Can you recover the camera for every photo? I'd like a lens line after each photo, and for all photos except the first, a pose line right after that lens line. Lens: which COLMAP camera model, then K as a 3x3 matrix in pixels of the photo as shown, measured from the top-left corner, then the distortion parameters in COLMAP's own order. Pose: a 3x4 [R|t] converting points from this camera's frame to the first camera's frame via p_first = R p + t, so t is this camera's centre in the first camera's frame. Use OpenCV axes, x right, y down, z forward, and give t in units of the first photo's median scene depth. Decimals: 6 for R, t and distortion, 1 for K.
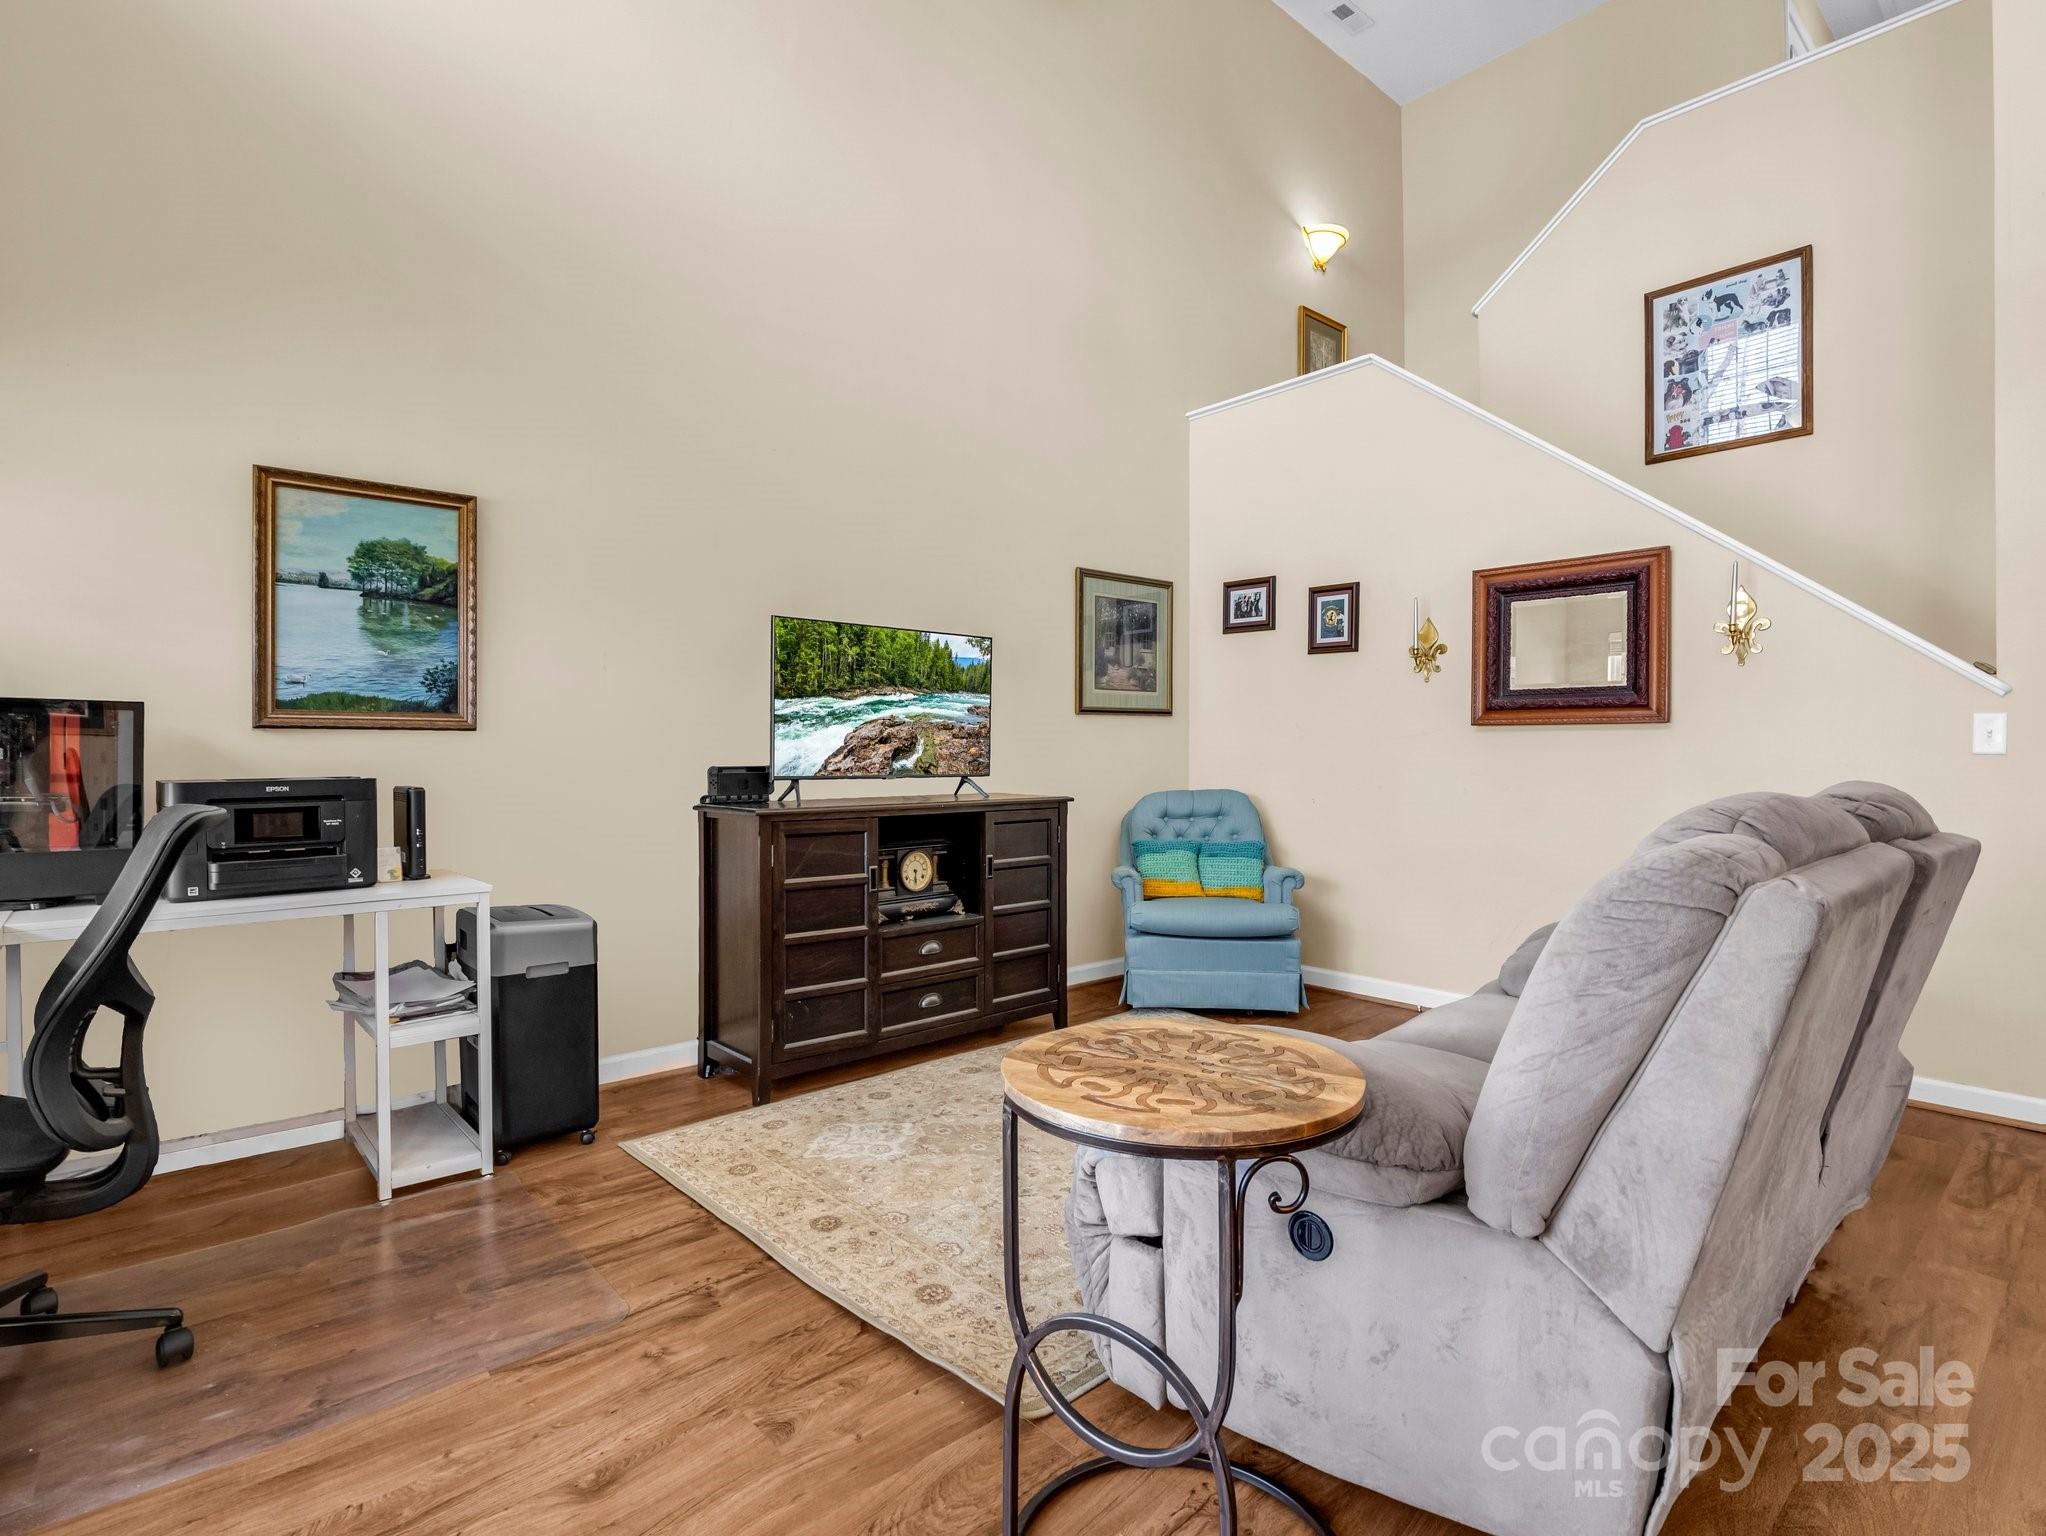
lens RADIAL K [[1030.5, 0, 1026.2], [0, 1030.5, 767.0], [0, 0, 1]] dist [-0.005579, -0.001264]
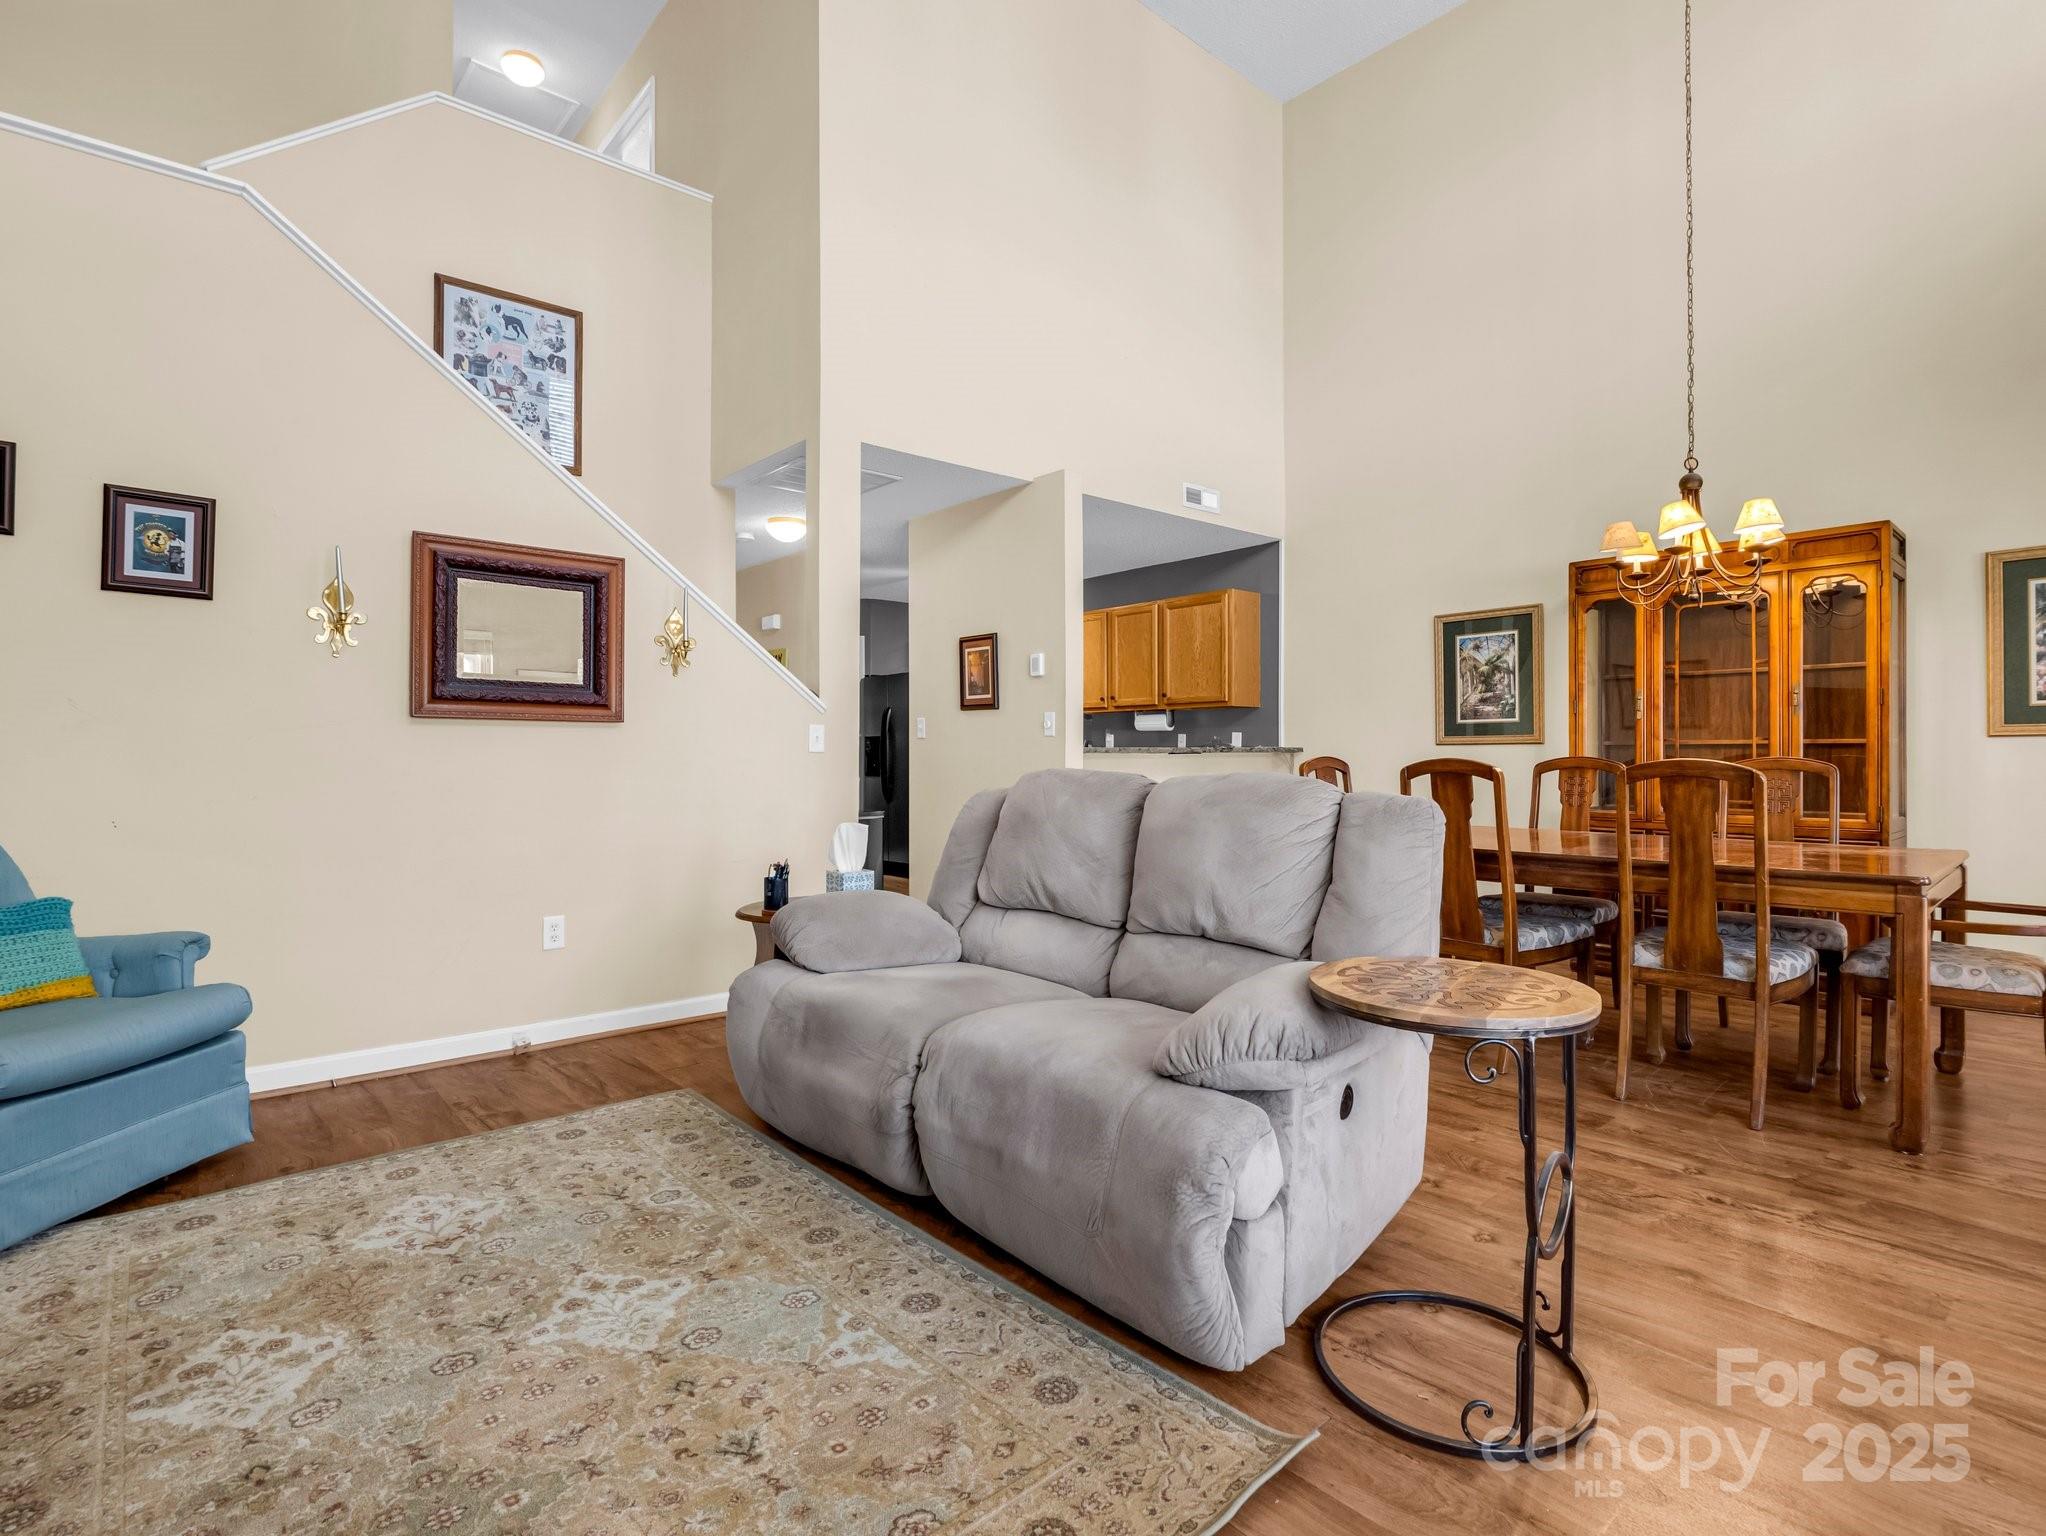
lens RADIAL K [[1030.5, 0, 1025.9], [0, 1030.5, 752.8], [0, 0, 1]] dist [-0.005579, -0.001264]
pose [[0.009438, 0.005244, 0.999942, -0.392450], [0.011203, 0.999923, -0.005349, -0.001221], [-0.999893, 0.011253, 0.009379, 0.499750]]
